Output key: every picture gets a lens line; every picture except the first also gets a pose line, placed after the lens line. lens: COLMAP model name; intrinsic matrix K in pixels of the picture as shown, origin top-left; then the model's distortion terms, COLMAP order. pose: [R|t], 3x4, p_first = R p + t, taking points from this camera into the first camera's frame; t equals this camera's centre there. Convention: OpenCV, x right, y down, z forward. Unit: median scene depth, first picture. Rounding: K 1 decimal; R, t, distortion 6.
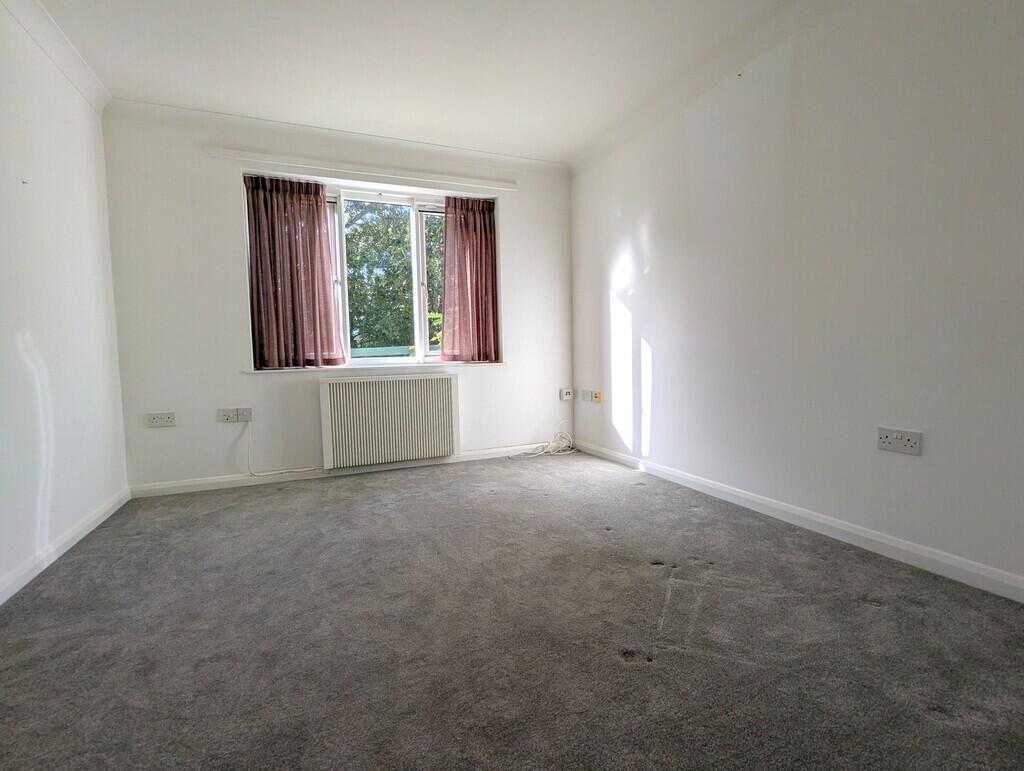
lens RADIAL K [[488.4, 0, 513.5], [0, 488.4, 387.1], [0, 0, 1]] dist [-0.000733, 0.000826]
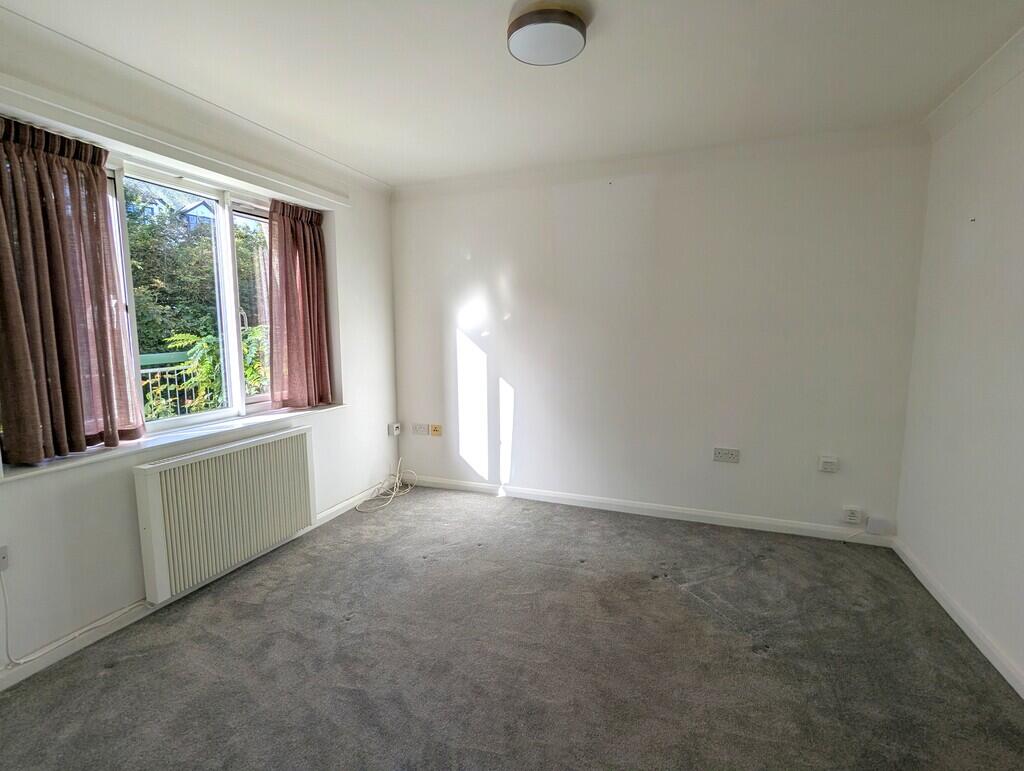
lens RADIAL K [[488.4, 0, 513.5], [0, 488.4, 387.1], [0, 0, 1]] dist [-0.000733, 0.000826]
pose [[0.691778, -0.065691, 0.719116, -0.486494], [0.038569, 0.997793, 0.054046, -0.130232], [-0.721079, -0.009653, 0.692785, 0.204088]]
